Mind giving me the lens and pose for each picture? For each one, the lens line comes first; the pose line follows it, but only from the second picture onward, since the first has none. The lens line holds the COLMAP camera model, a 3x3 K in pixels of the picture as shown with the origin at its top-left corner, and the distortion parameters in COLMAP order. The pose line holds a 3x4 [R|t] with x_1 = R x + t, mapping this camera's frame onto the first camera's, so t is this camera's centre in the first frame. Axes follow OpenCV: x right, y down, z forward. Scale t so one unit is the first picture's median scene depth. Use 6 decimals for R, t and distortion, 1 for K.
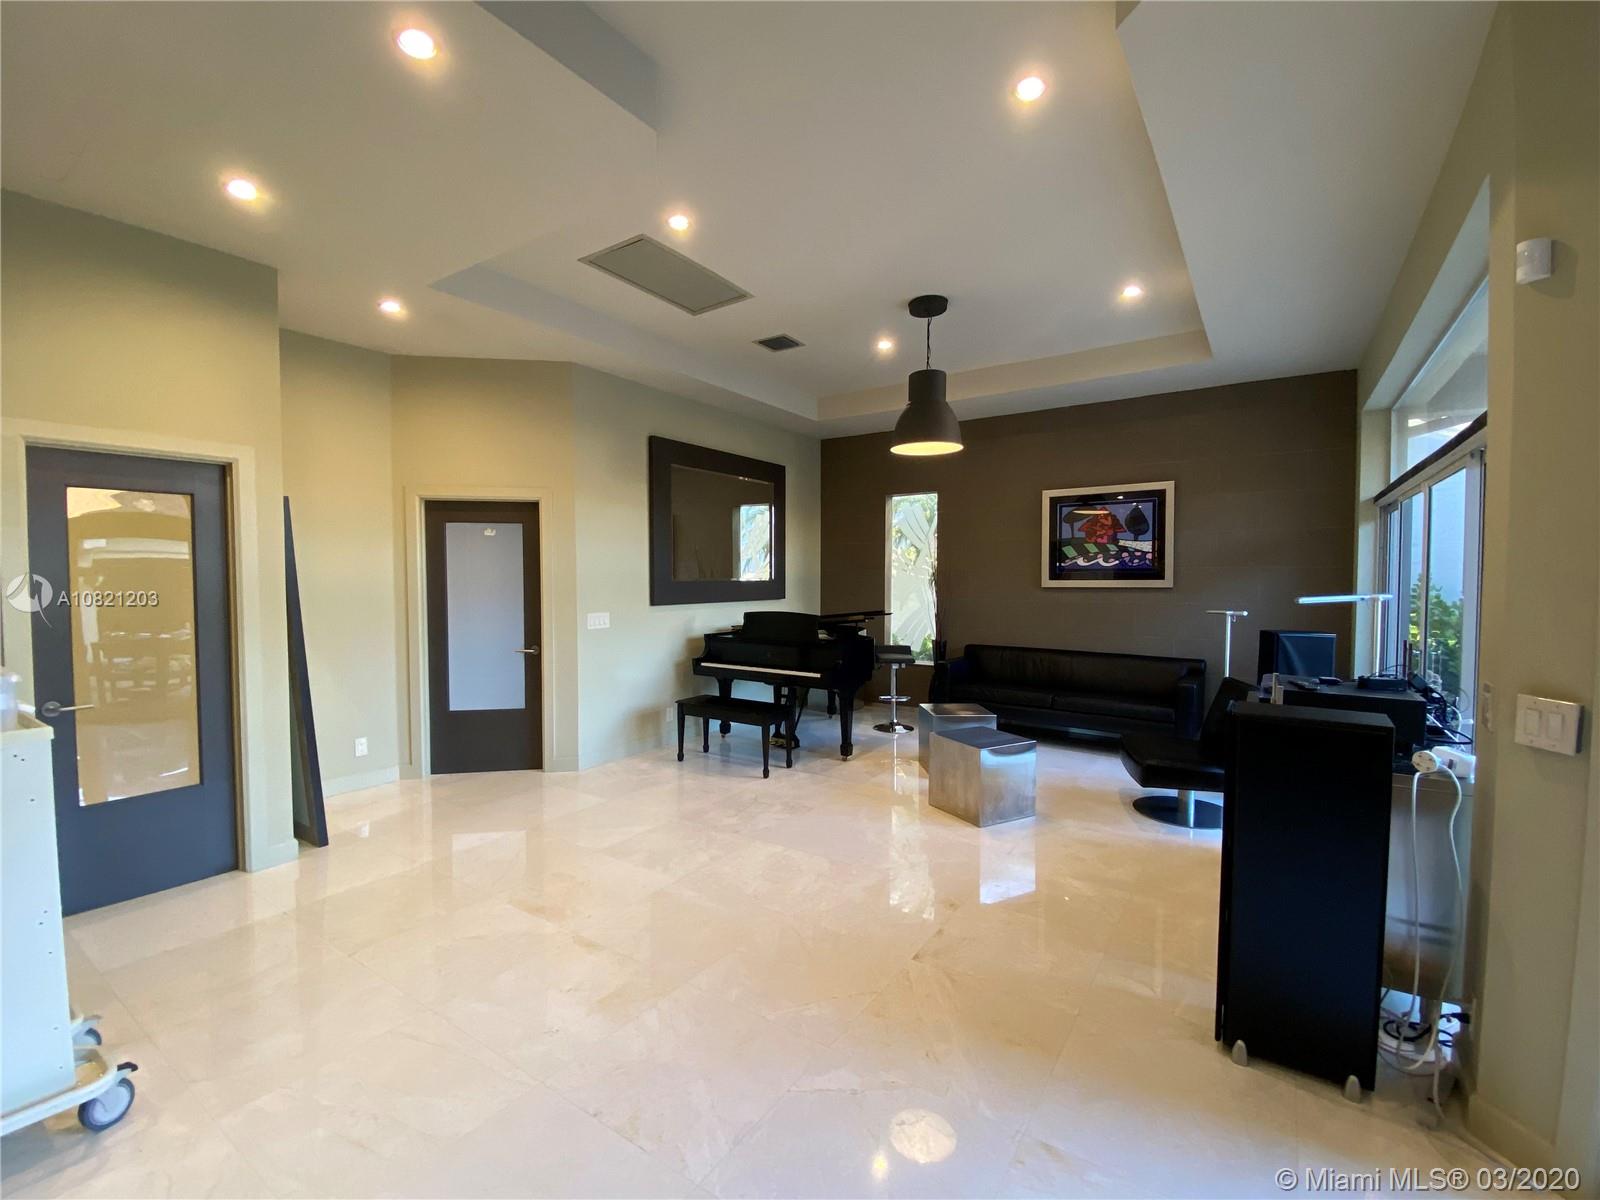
lens RADIAL K [[702.0, 0, 800.0], [0, 702.0, 600.0], [0, 0, 1]] dist [0.059700, -0.041948]
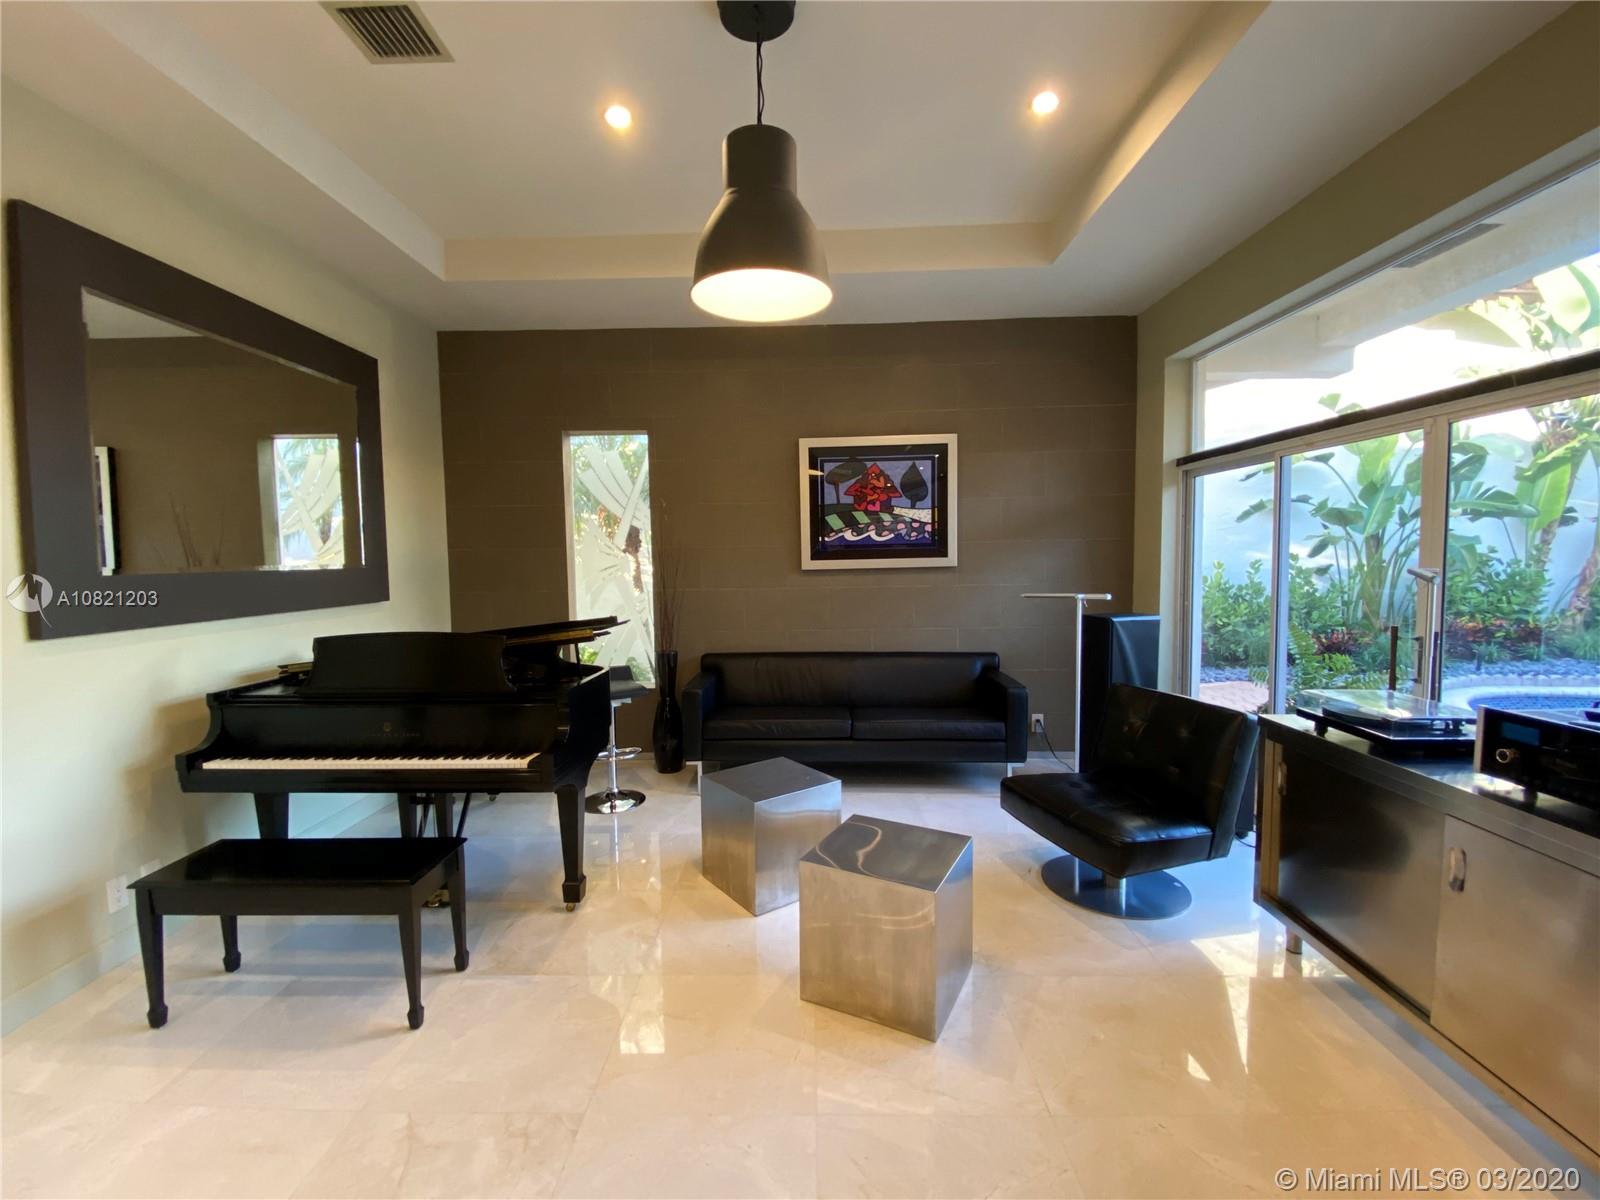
lens RADIAL K [[702.0, 0, 800.0], [0, 702.0, 600.0], [0, 0, 1]] dist [0.059700, -0.041948]
pose [[0.844891, -0.045800, 0.532974, -0.056193], [0.034027, 0.998912, 0.031897, -0.010756], [-0.533854, -0.008814, 0.845530, 0.399672]]
